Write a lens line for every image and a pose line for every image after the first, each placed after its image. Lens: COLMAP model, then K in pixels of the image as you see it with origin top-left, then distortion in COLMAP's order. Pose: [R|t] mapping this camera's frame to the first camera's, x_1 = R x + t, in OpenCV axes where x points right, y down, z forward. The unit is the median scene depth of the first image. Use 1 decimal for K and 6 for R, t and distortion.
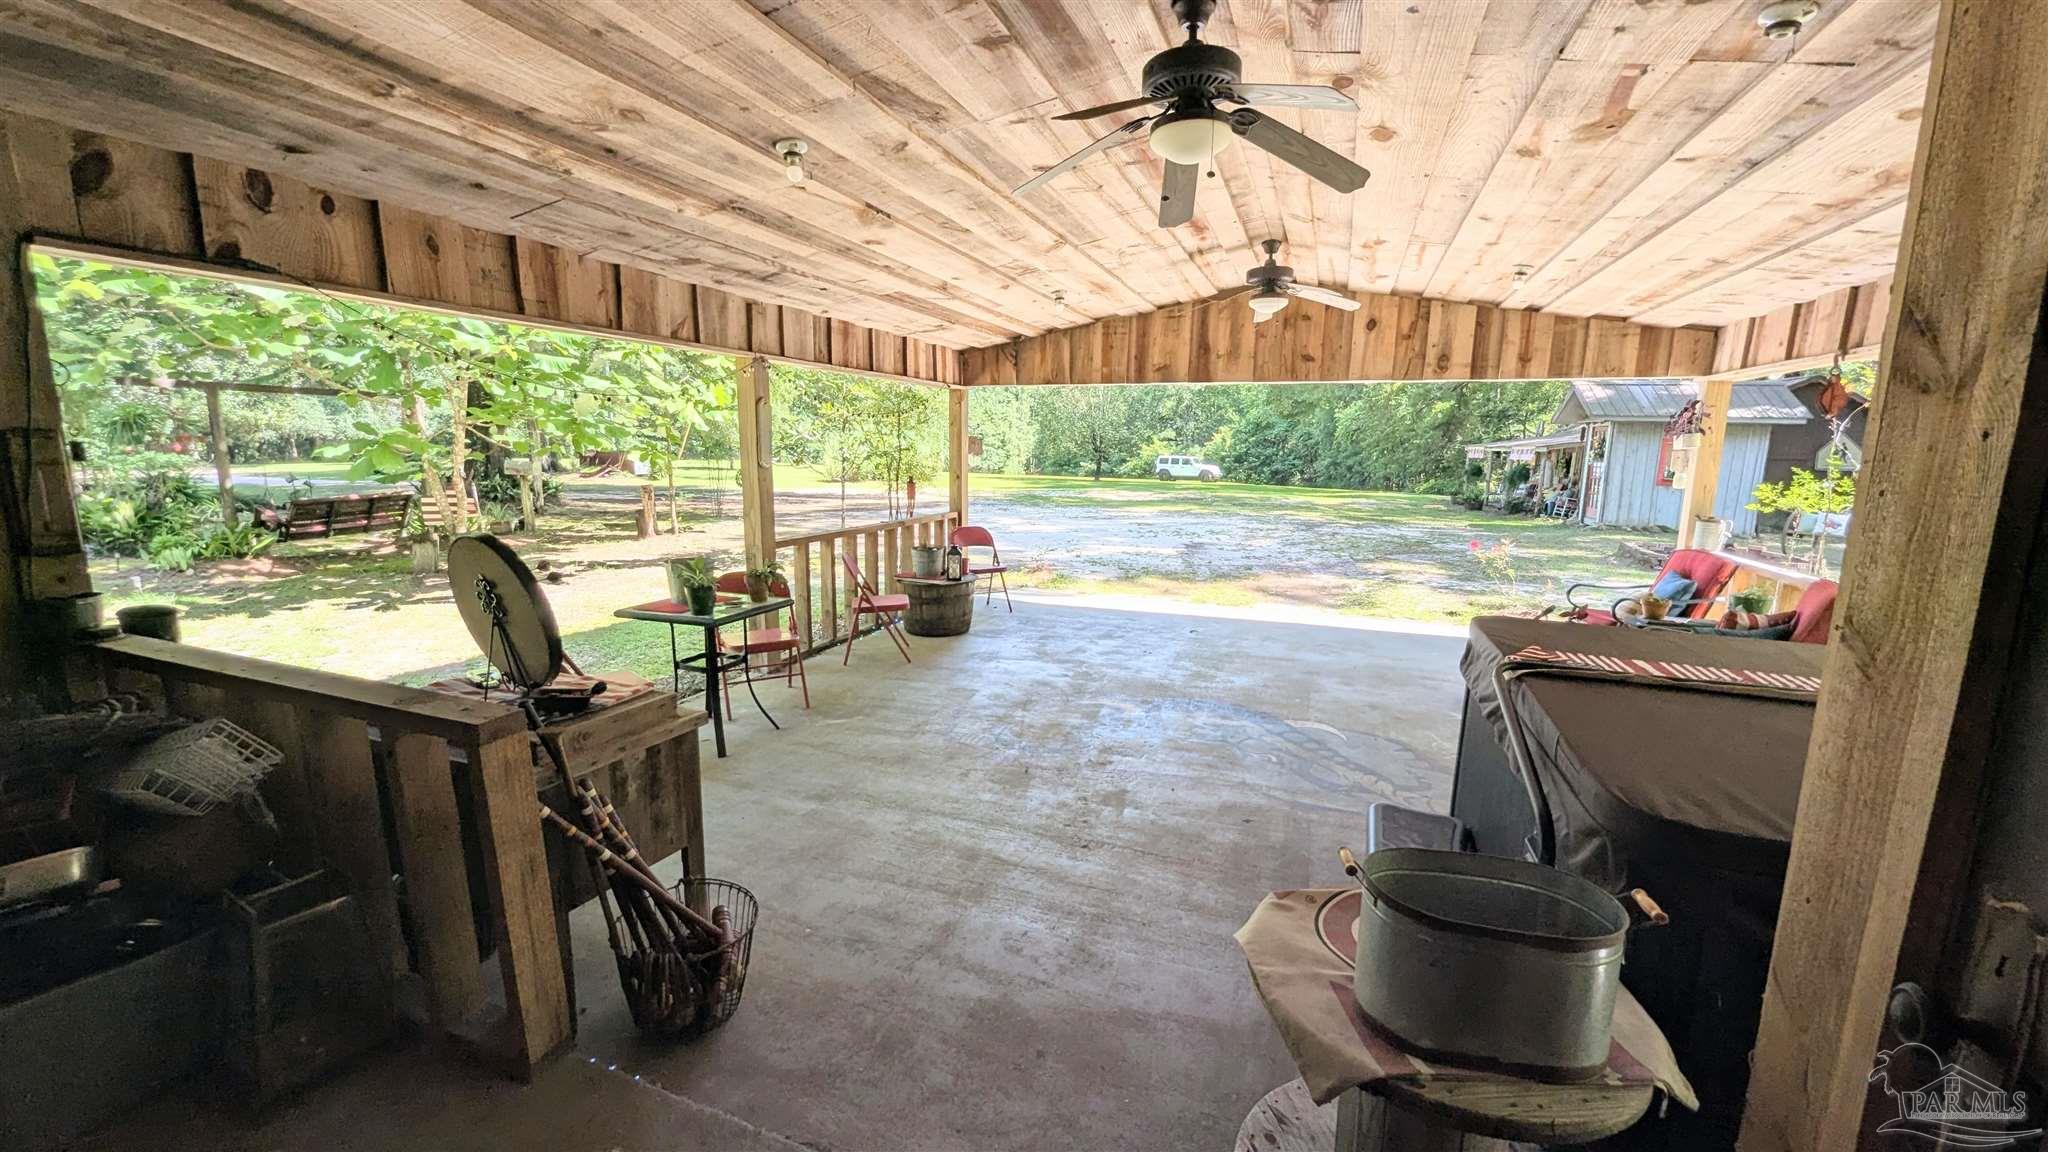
lens RADIAL K [[798.5, 0, 1015.2], [0, 798.5, 587.8], [0, 0, 1]] dist [0.001355, 0.000050]
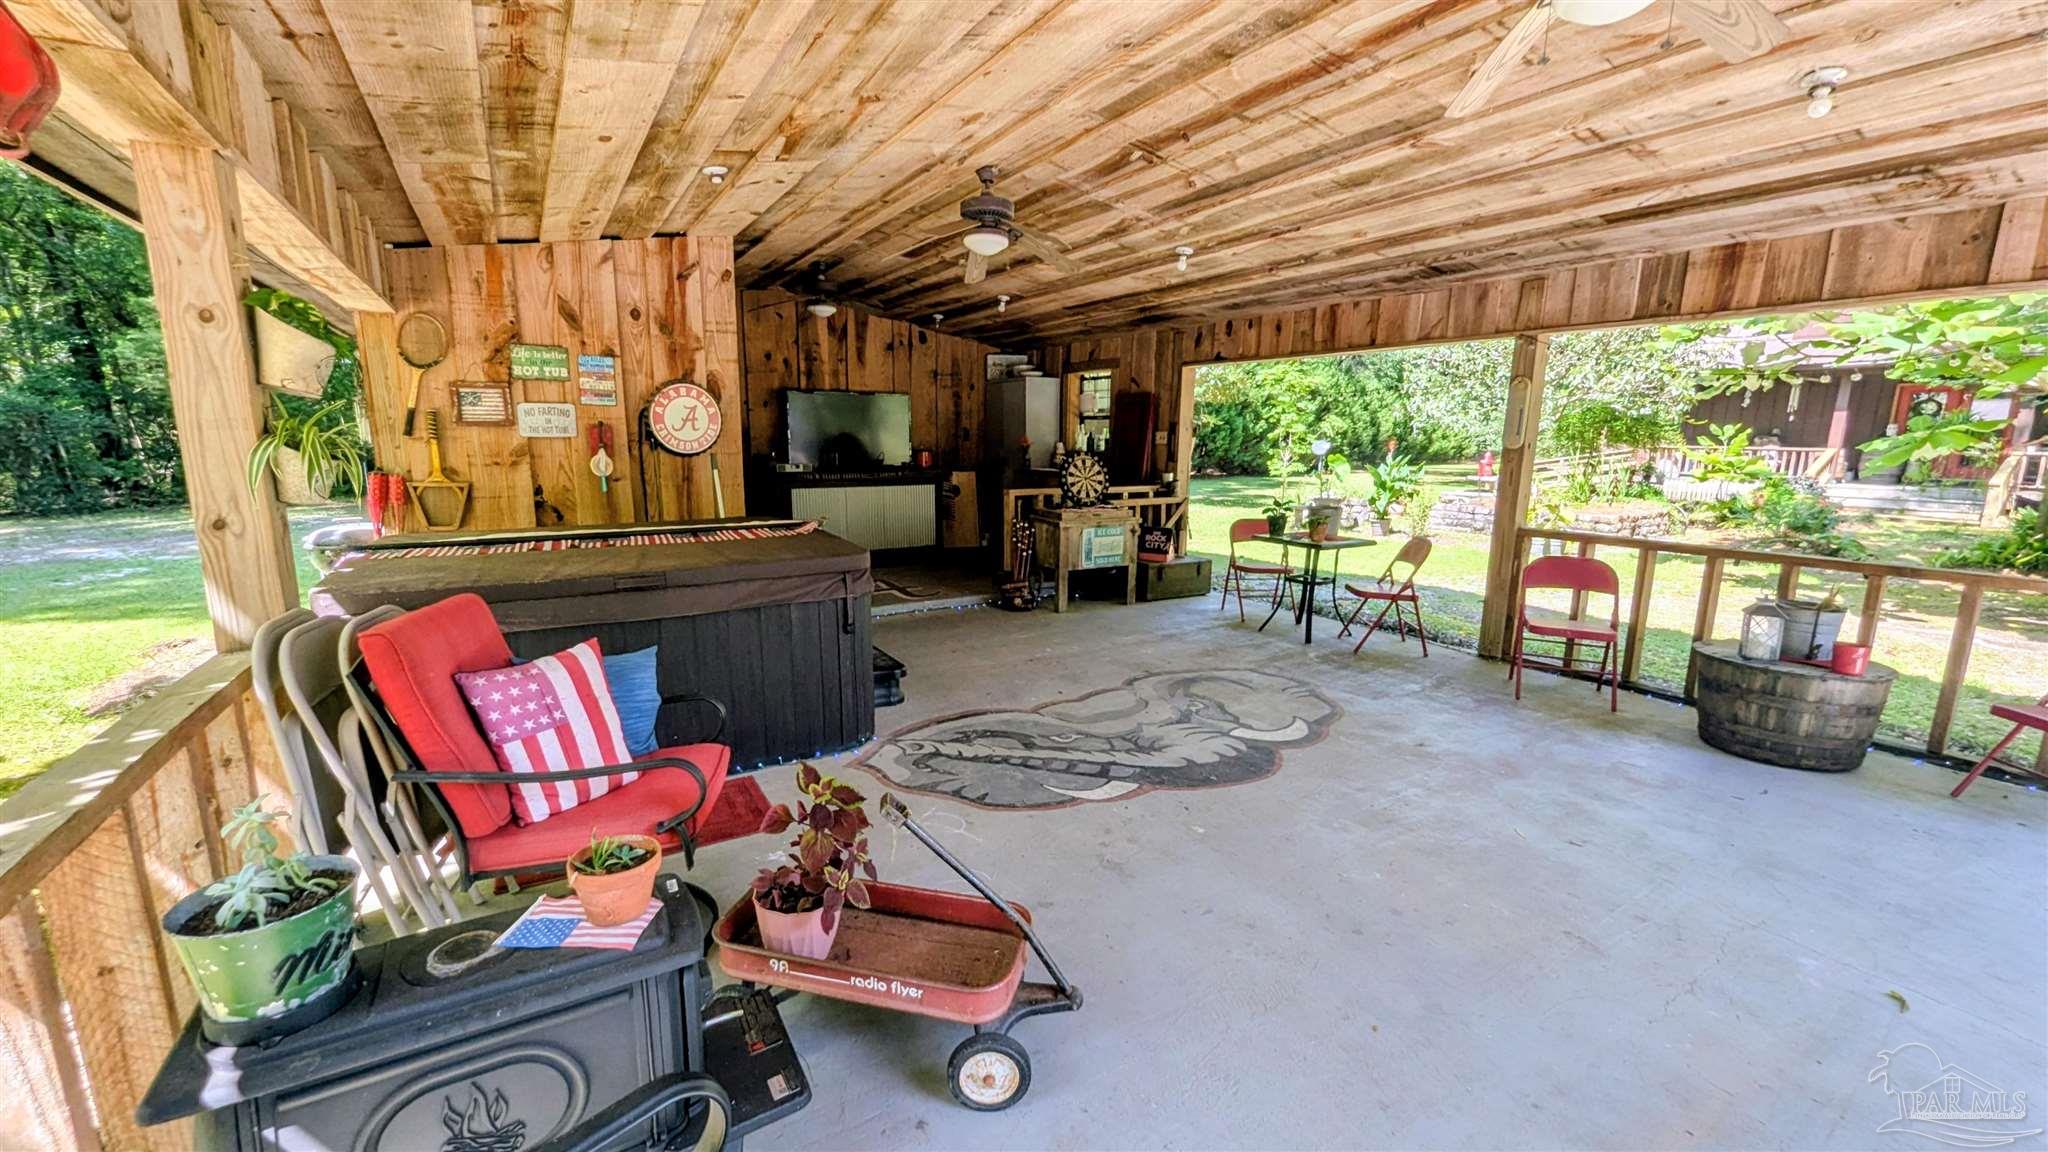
lens RADIAL K [[798.5, 0, 1017.7], [0, 798.5, 584.5], [0, 0, 1]] dist [0.001355, 0.000050]
pose [[-0.597381, 0.145918, -0.788571, 0.872100], [-0.140716, 0.948980, 0.282200, -0.188343], [0.789516, 0.279545, -0.546369, 1.139046]]
